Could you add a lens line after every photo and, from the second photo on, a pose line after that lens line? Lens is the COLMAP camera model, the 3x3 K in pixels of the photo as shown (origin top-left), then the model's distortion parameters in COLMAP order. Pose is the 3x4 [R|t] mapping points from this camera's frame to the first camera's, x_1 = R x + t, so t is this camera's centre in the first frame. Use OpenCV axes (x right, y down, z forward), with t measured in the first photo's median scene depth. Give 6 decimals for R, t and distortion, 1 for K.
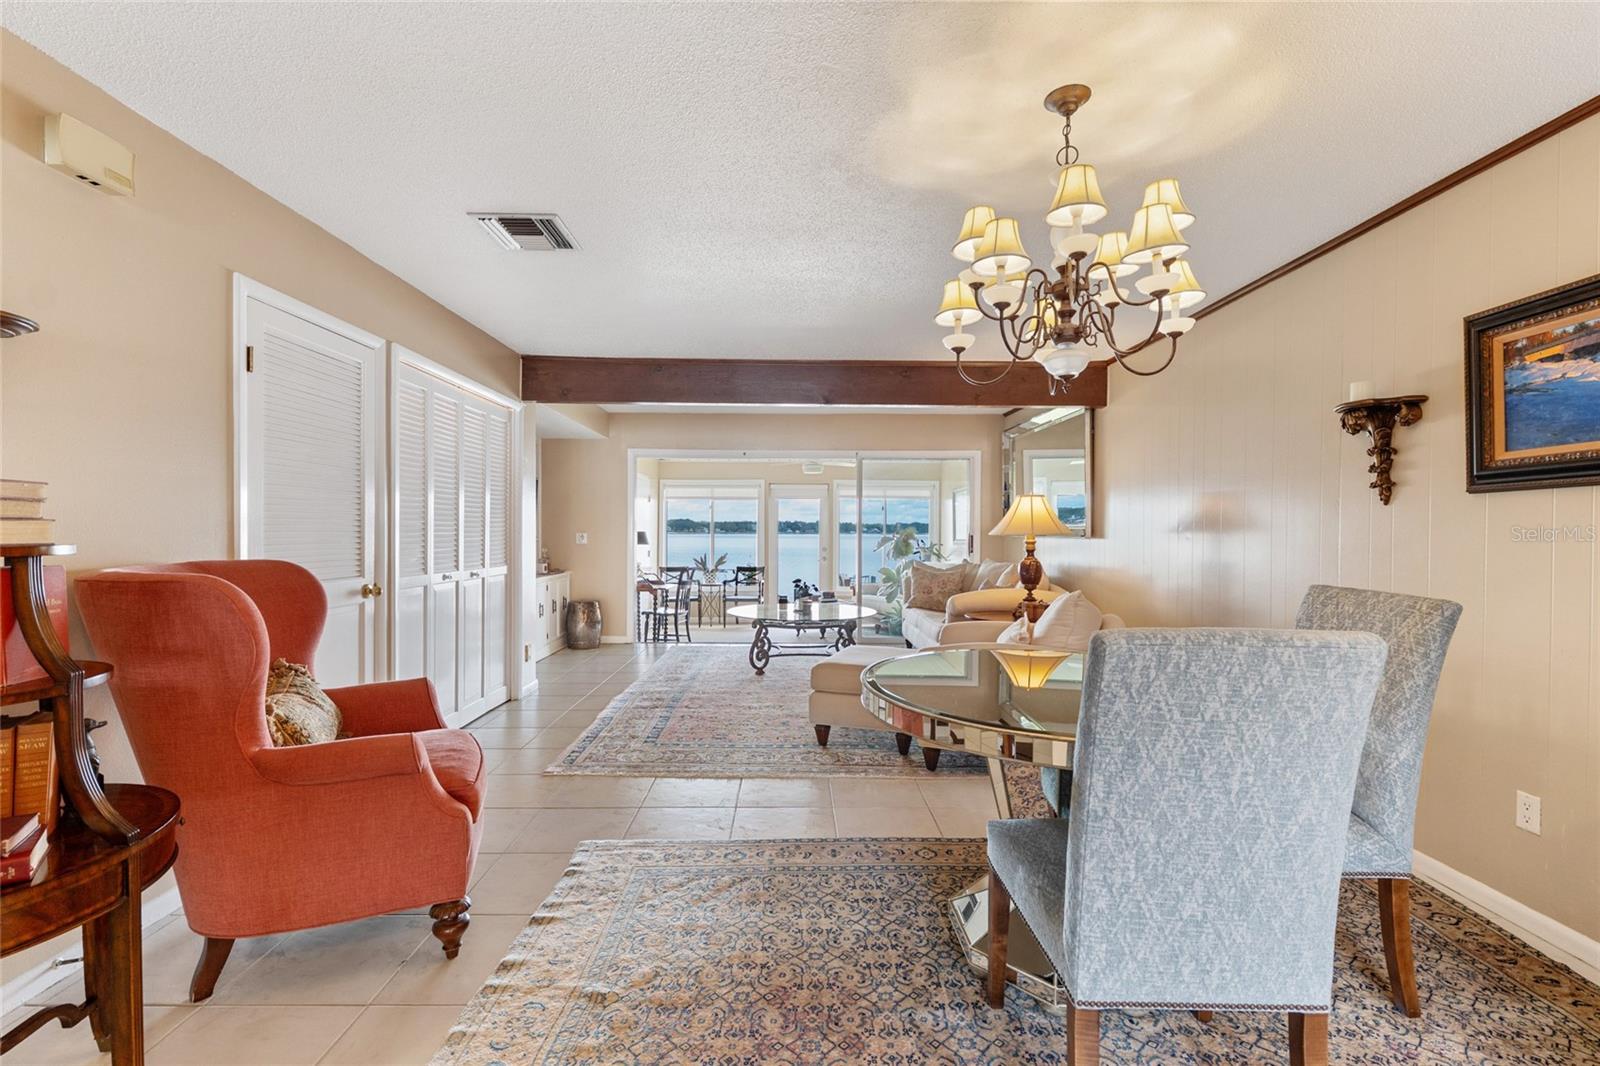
lens RADIAL K [[702.9, 0, 800.0], [0, 702.9, 533.0], [0, 0, 1]] dist [0.002059, 0.000255]
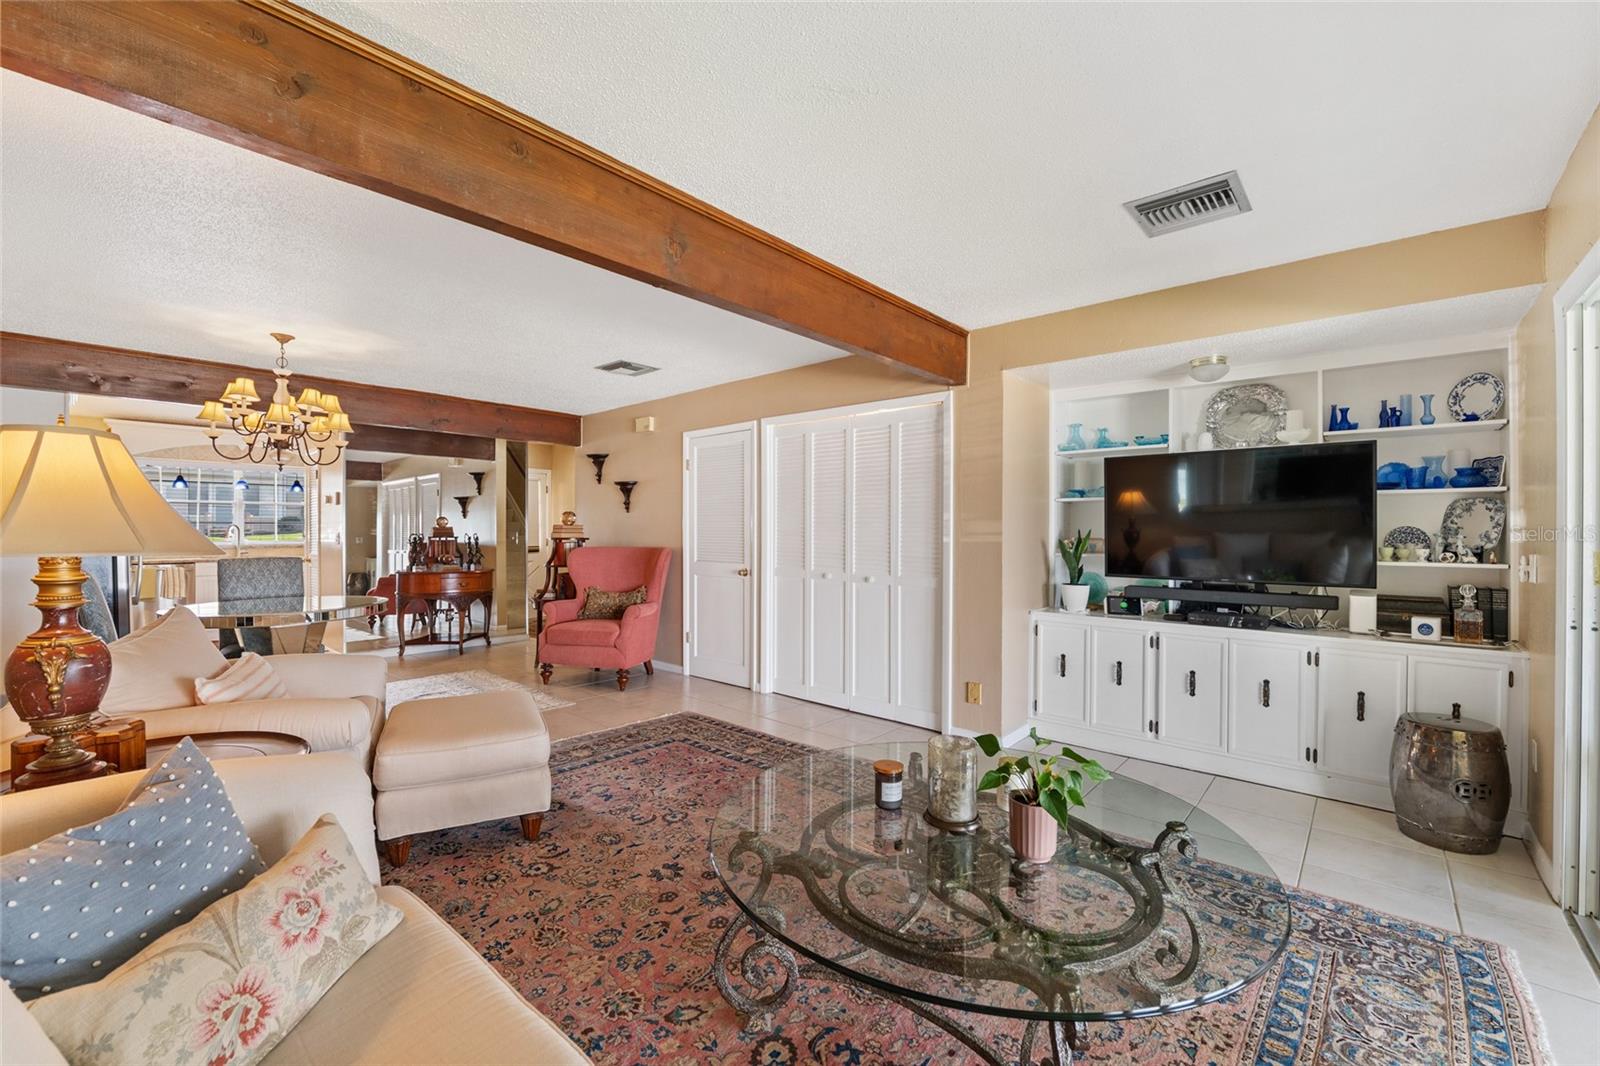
lens RADIAL K [[654.9, 0, 800.0], [0, 654.9, 533.0], [0, 0, 1]] dist [0.000097, 0.000002]
pose [[-0.672946, 0.002456, -0.739688, 0.210819], [-0.004533, 0.999962, 0.007444, -0.011780], [0.739678, 0.008363, -0.672909, 0.950765]]
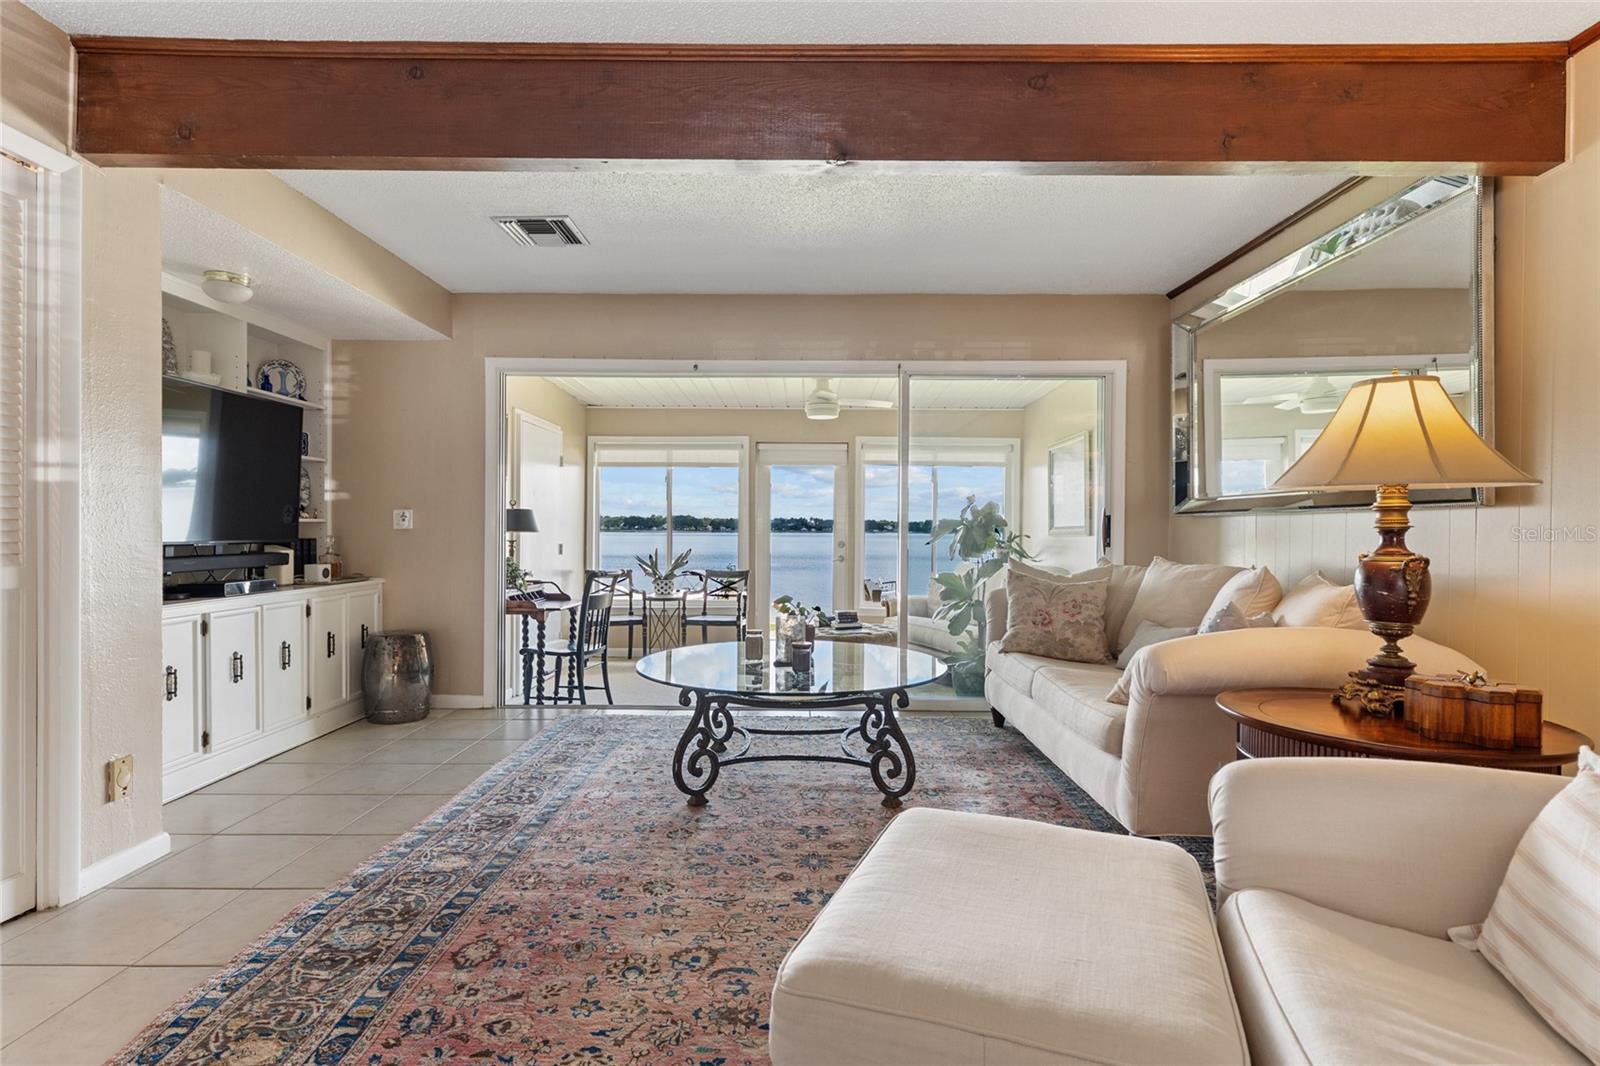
lens RADIAL K [[798.7, 0, 800.0], [0, 798.7, 533.0], [0, 0, 1]] dist [-0.000043, -0.000052]
pose [[0.999797, 0.002471, -0.019979, 0.016143], [-0.002442, 0.999996, 0.001500, 0.017282], [0.019982, -0.001451, 0.999799, 0.378211]]
